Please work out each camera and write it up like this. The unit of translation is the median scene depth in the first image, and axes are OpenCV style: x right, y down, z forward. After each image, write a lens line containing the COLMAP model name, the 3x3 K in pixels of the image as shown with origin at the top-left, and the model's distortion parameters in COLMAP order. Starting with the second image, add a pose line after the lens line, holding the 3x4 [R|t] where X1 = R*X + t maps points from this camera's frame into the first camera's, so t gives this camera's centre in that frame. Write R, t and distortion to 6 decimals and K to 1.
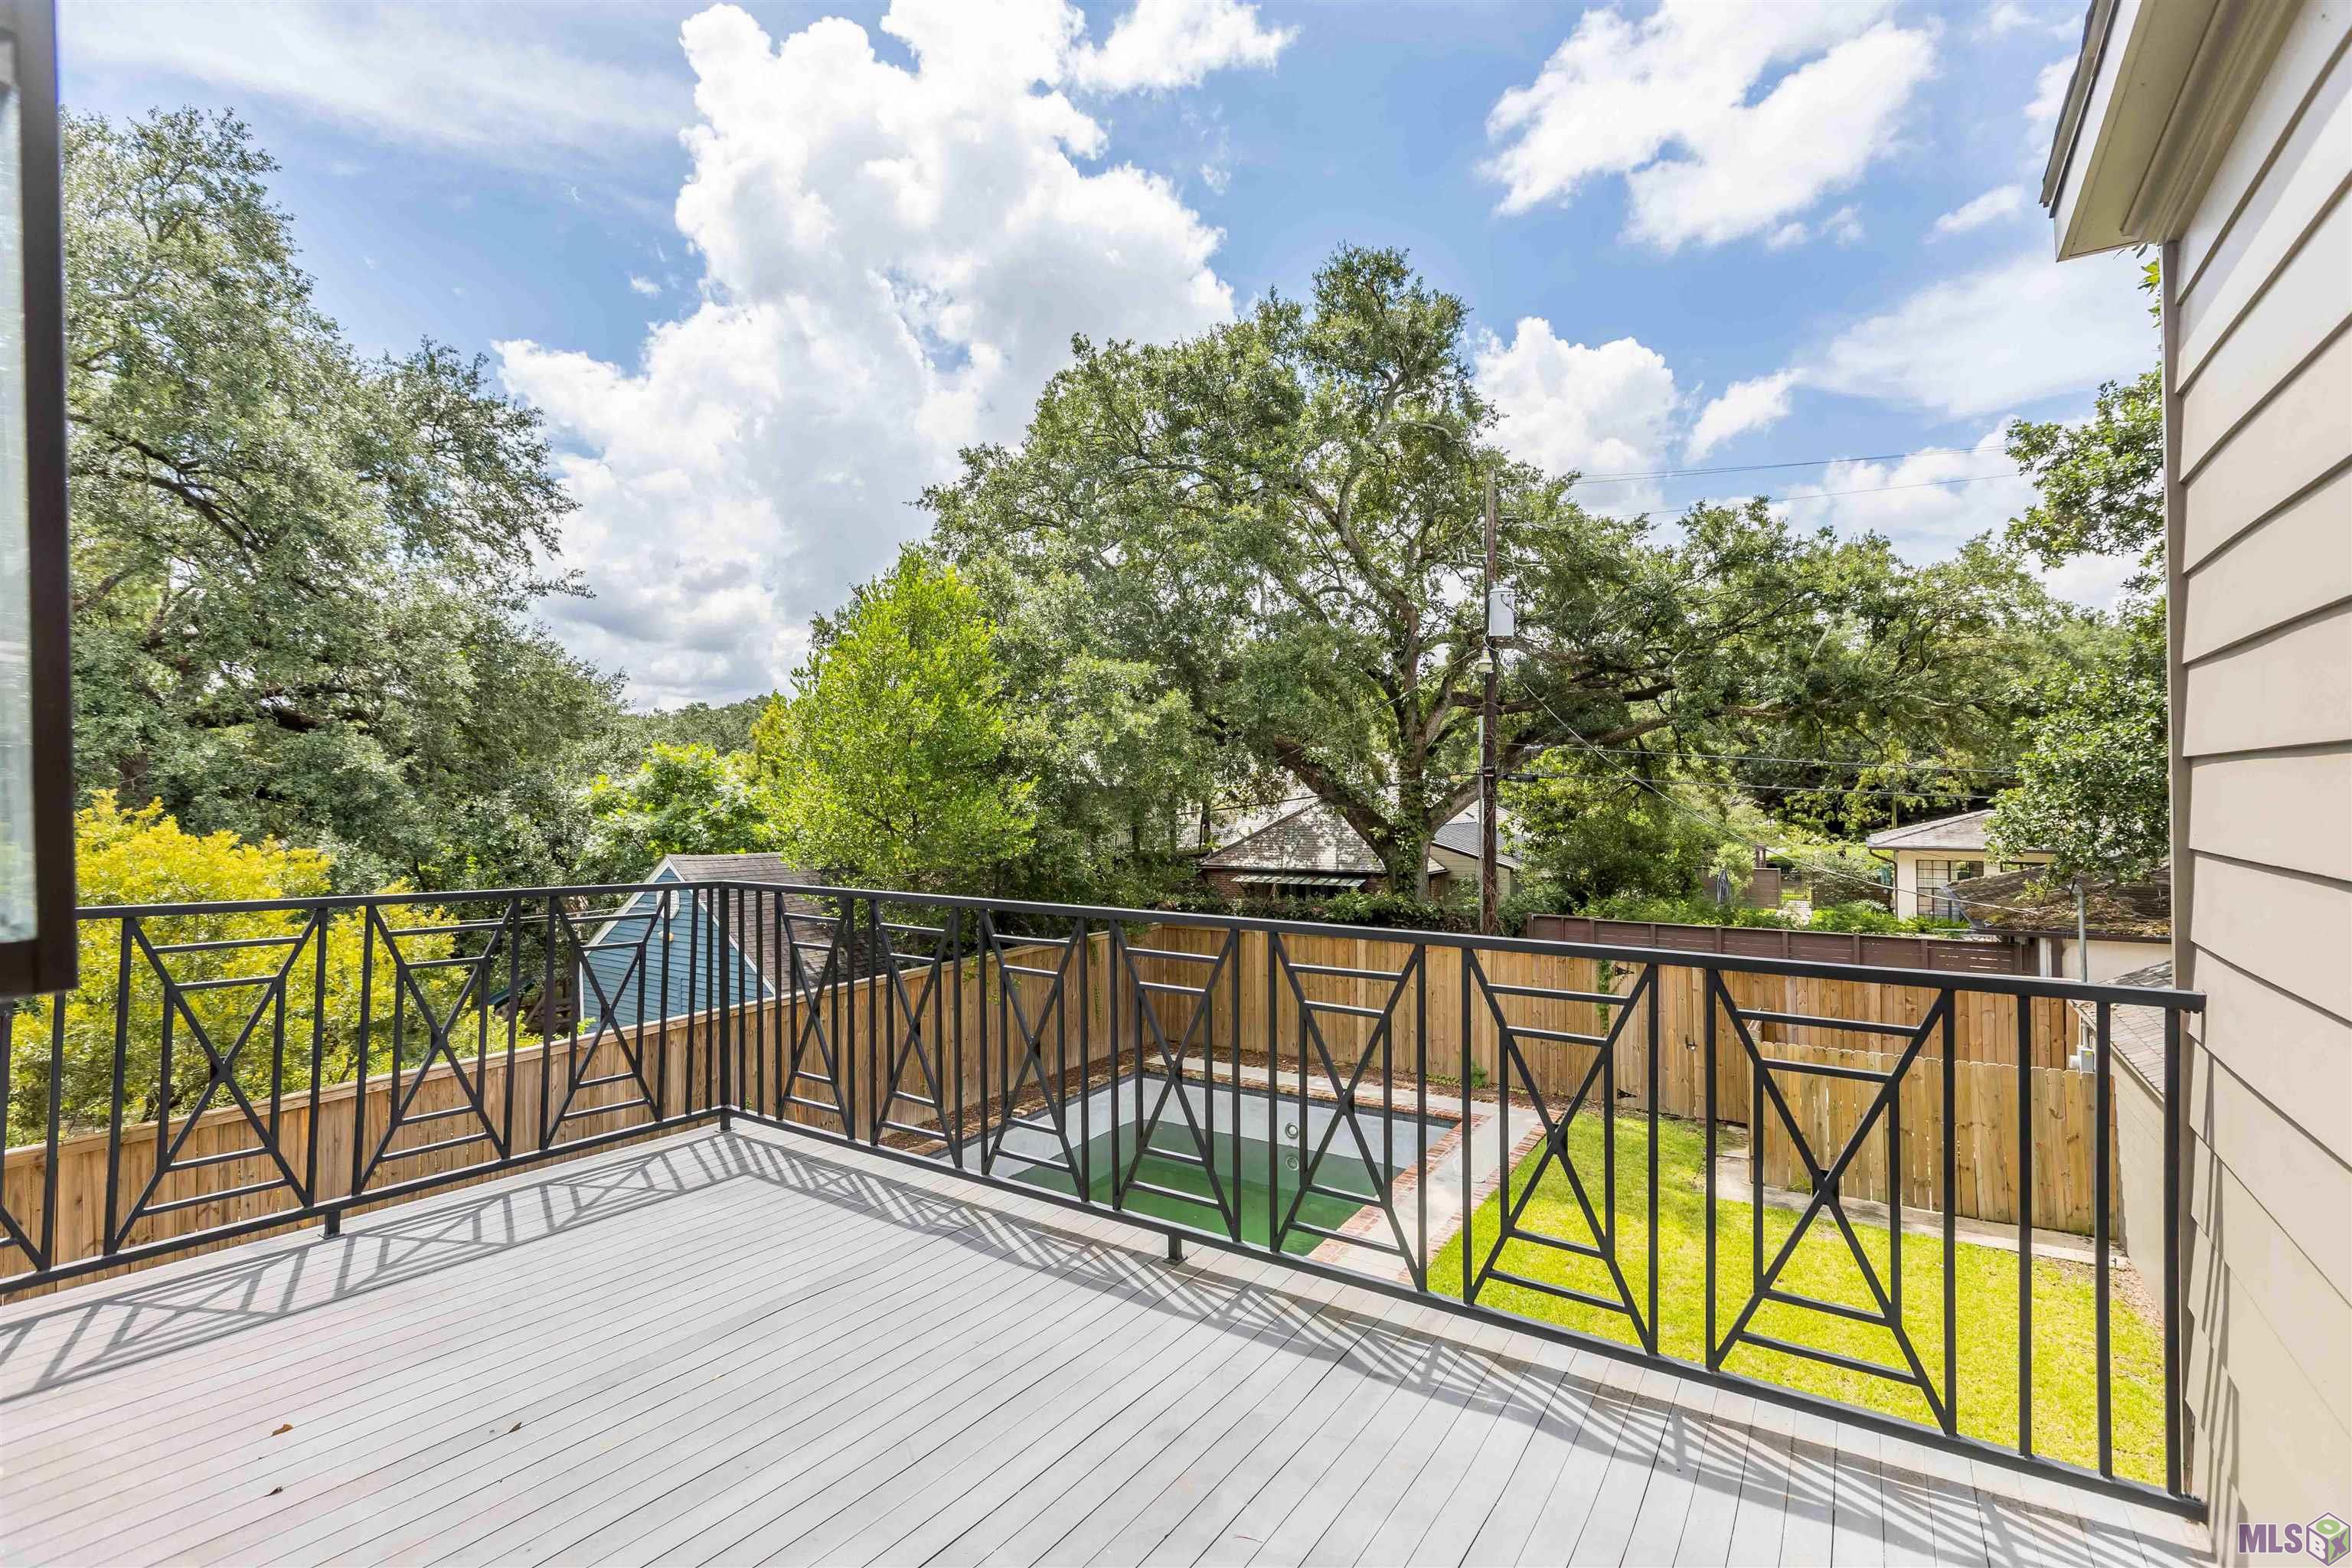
lens RADIAL K [[1057.4, 0, 1186.2], [0, 1057.4, 780.0], [0, 0, 1]] dist [0.003344, 0.001211]
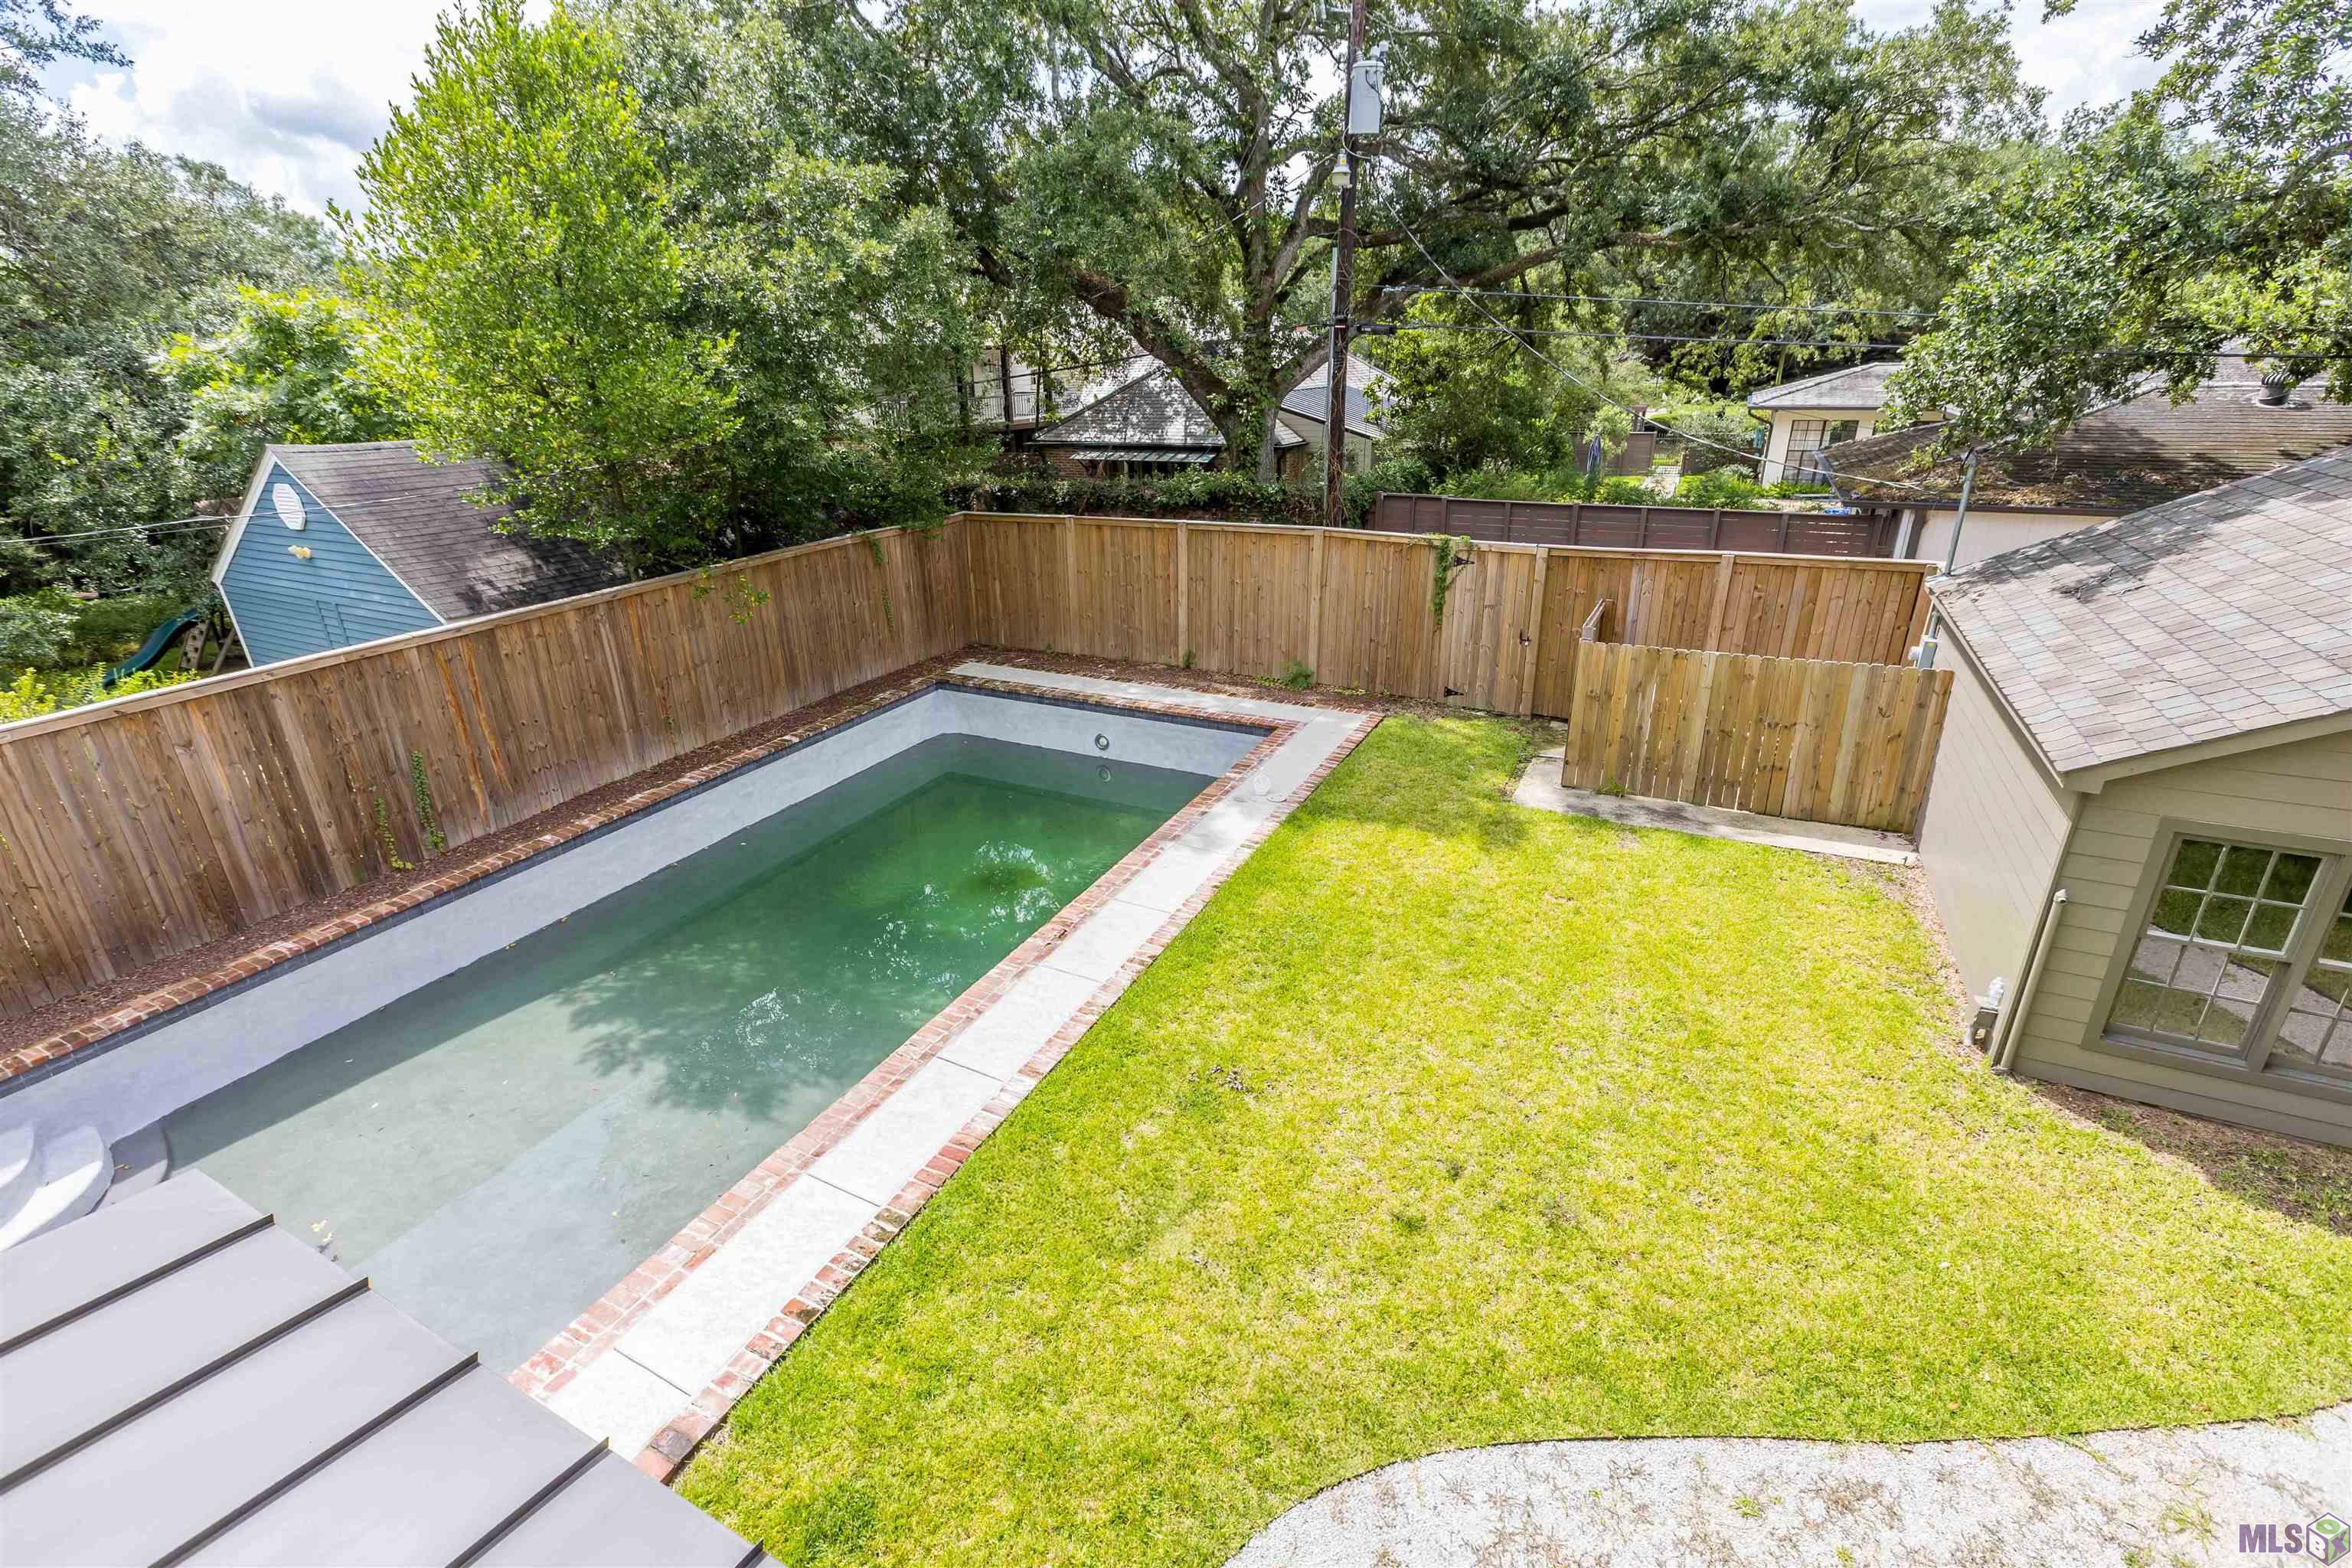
lens RADIAL K [[1057.4, 0, 1168.7], [0, 1057.4, 781.6], [0, 0, 1]] dist [0.003344, 0.001211]
pose [[0.995288, -0.046185, 0.085256, 0.059064], [0.009717, 0.922355, 0.386221, 0.003121], [-0.096474, -0.383573, 0.918458, 0.095224]]
